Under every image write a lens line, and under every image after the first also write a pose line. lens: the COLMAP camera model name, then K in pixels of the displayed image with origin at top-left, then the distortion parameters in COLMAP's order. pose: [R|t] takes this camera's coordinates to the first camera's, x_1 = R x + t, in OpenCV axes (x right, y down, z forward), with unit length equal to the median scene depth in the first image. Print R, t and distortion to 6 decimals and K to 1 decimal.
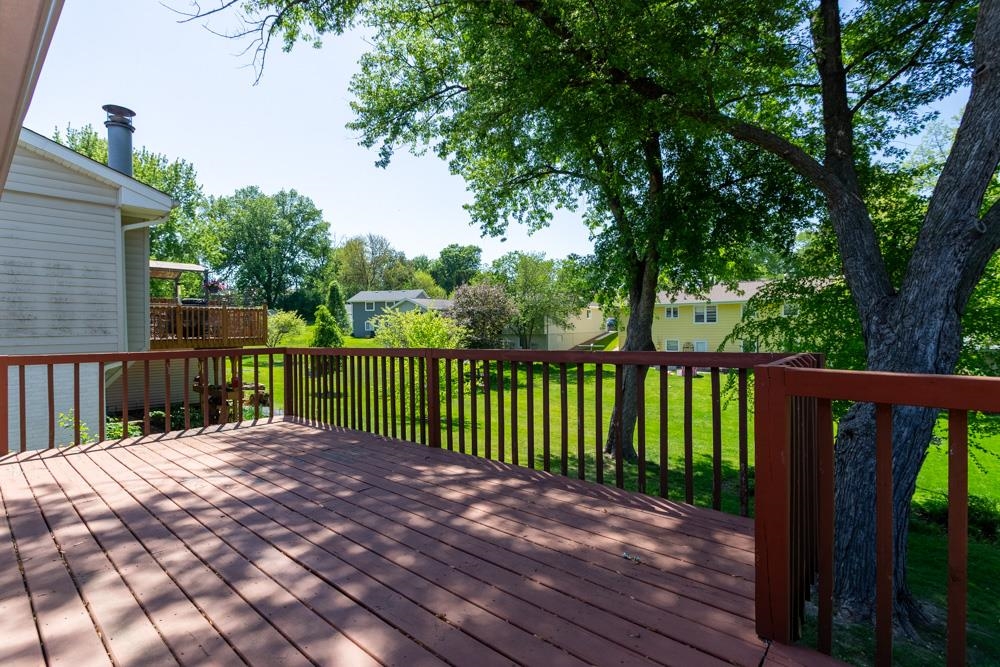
lens RADIAL K [[472.8, 0, 496.0], [0, 472.8, 333.3], [0, 0, 1]] dist [-0.000773, 0.001356]
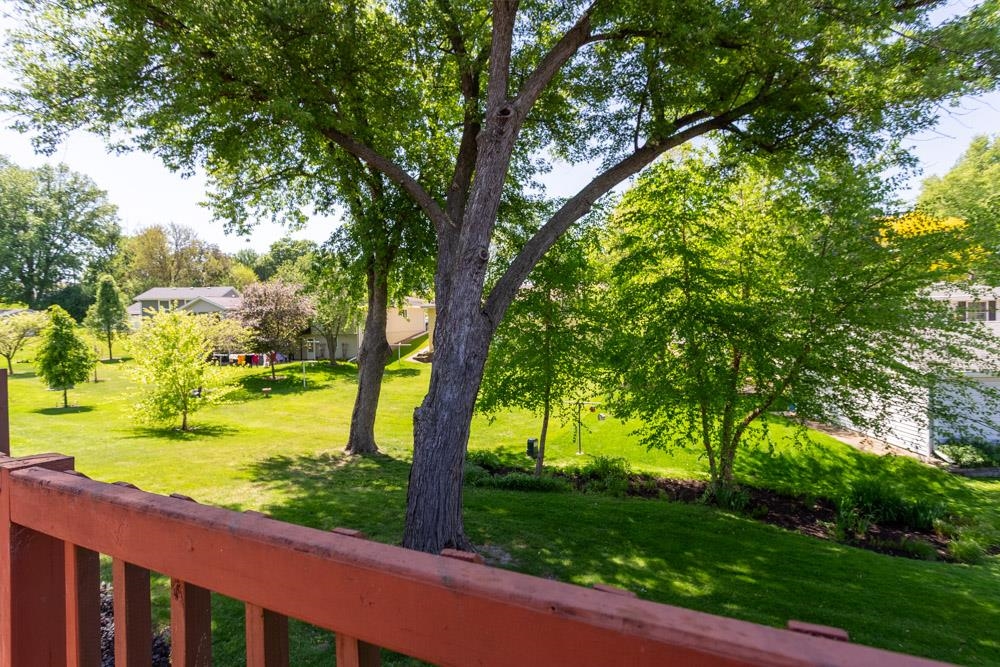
lens RADIAL K [[472.8, 0, 496.0], [0, 472.8, 333.3], [0, 0, 1]] dist [-0.000773, 0.001356]
pose [[0.954492, -0.016309, 0.297791, 0.081057], [0.014771, 0.999863, 0.007415, -0.002230], [-0.297871, -0.002679, 0.954602, -0.031041]]
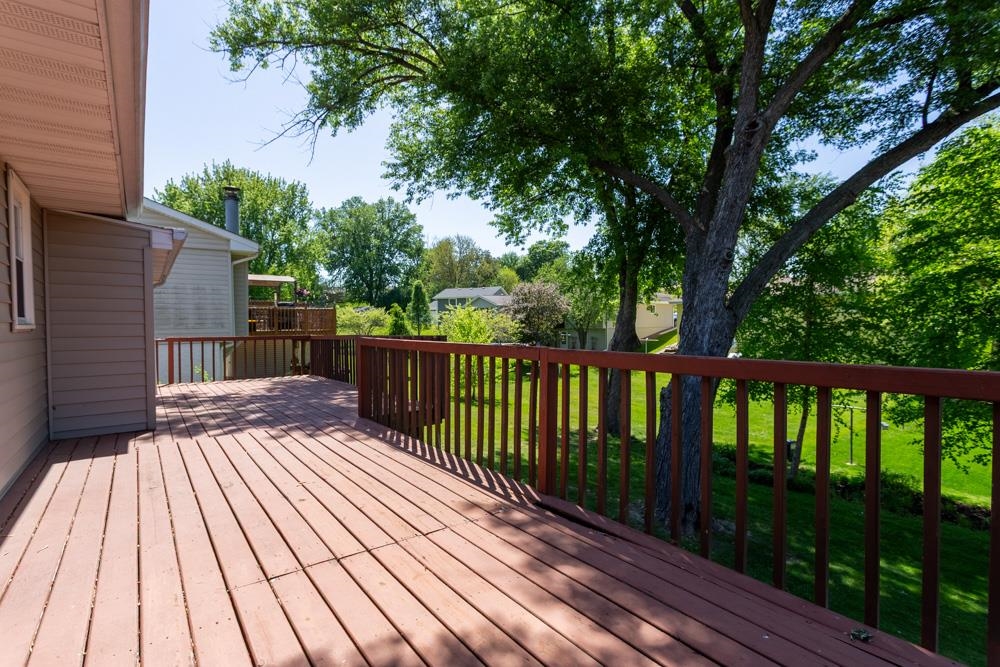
lens RADIAL K [[472.8, 0, 496.0], [0, 472.8, 333.3], [0, 0, 1]] dist [-0.000773, 0.001356]
pose [[0.978940, 0.005165, -0.204082, 0.075183], [-0.002566, 0.999912, 0.012999, -0.000208], [0.204131, -0.012201, 0.978867, -0.071918]]
